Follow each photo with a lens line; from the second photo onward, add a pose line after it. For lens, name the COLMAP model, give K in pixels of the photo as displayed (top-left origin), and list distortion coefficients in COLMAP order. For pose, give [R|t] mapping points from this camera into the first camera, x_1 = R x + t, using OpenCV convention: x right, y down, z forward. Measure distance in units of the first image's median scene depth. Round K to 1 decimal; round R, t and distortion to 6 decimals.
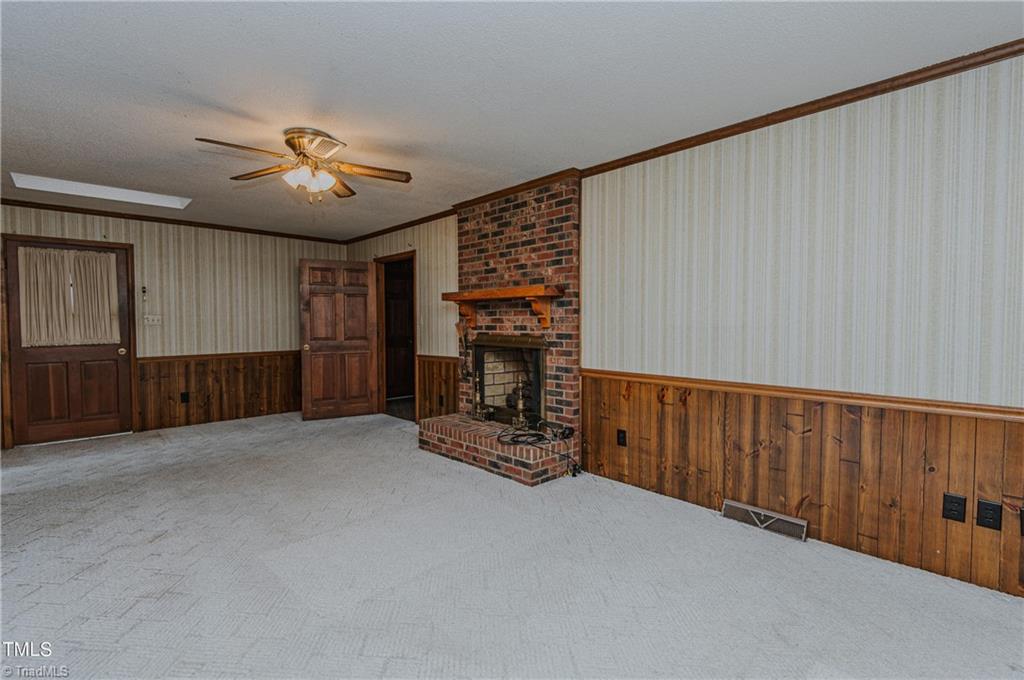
lens RADIAL K [[464.8, 0, 511.4], [0, 464.8, 337.8], [0, 0, 1]] dist [0.014527, -0.011446]
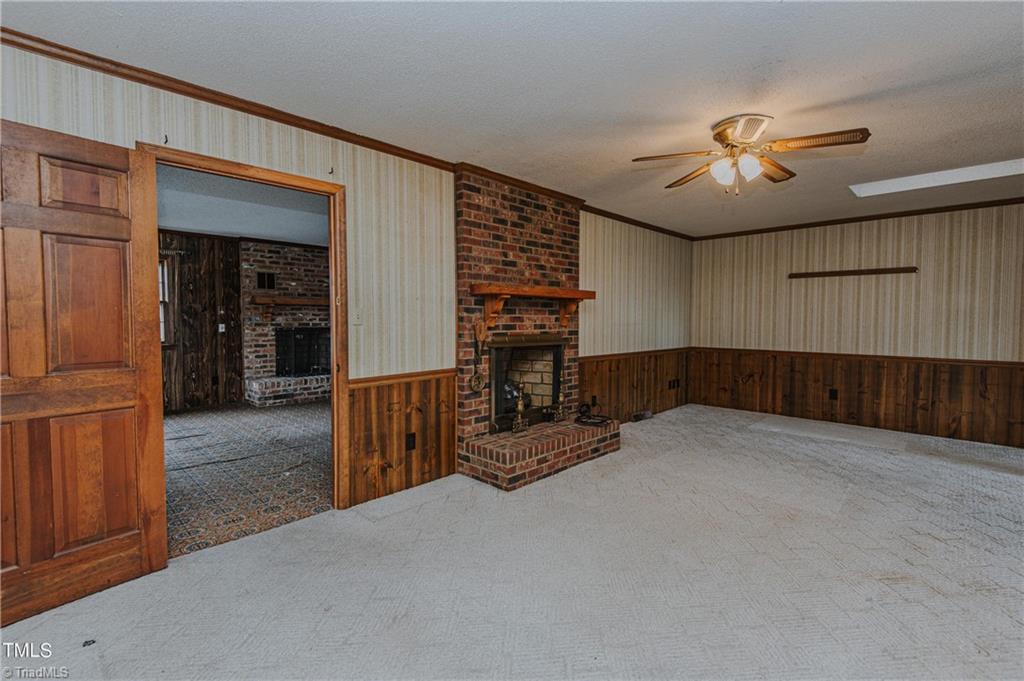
lens RADIAL K [[464.8, 0, 533.2], [0, 464.8, 333.9], [0, 0, 1]] dist [0.014527, -0.011446]
pose [[-0.061304, -0.029270, 0.997690, -0.913034], [0.027406, 0.999144, 0.030997, -0.034210], [-0.997743, 0.029243, -0.060449, 0.980677]]
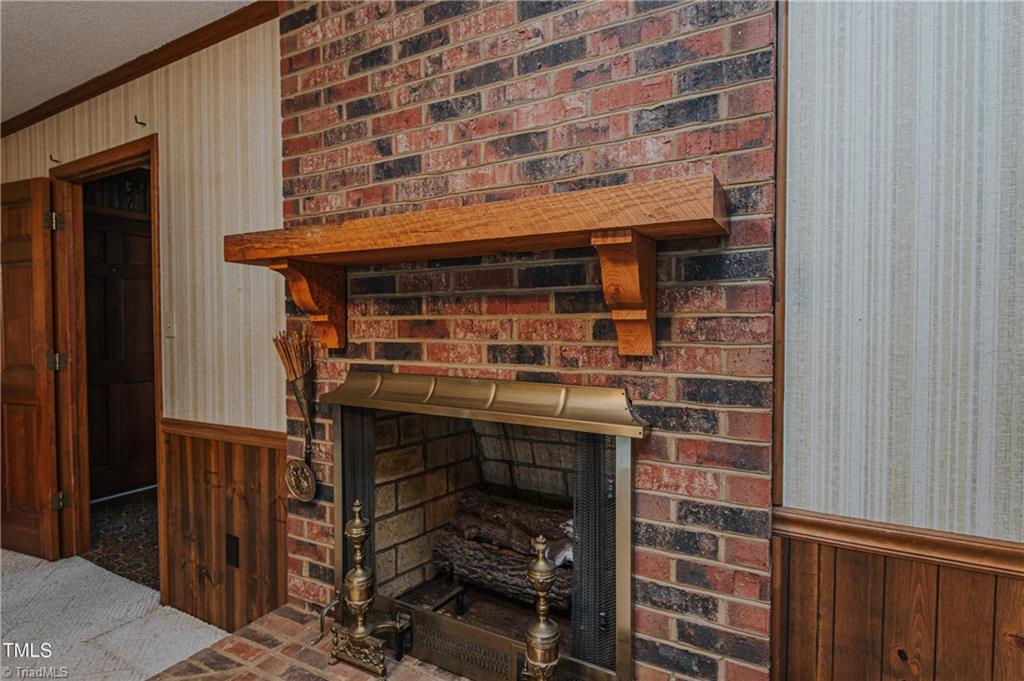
lens RADIAL K [[522.9, 0, 506.7], [0, 522.9, 338.3], [0, 0, 1]] dist [0.003243, -0.000432]
pose [[0.955956, -0.005959, 0.293450, -0.075546], [0.008011, 0.999951, -0.005792, -0.027073], [-0.293401, 0.007888, 0.955957, 0.626283]]
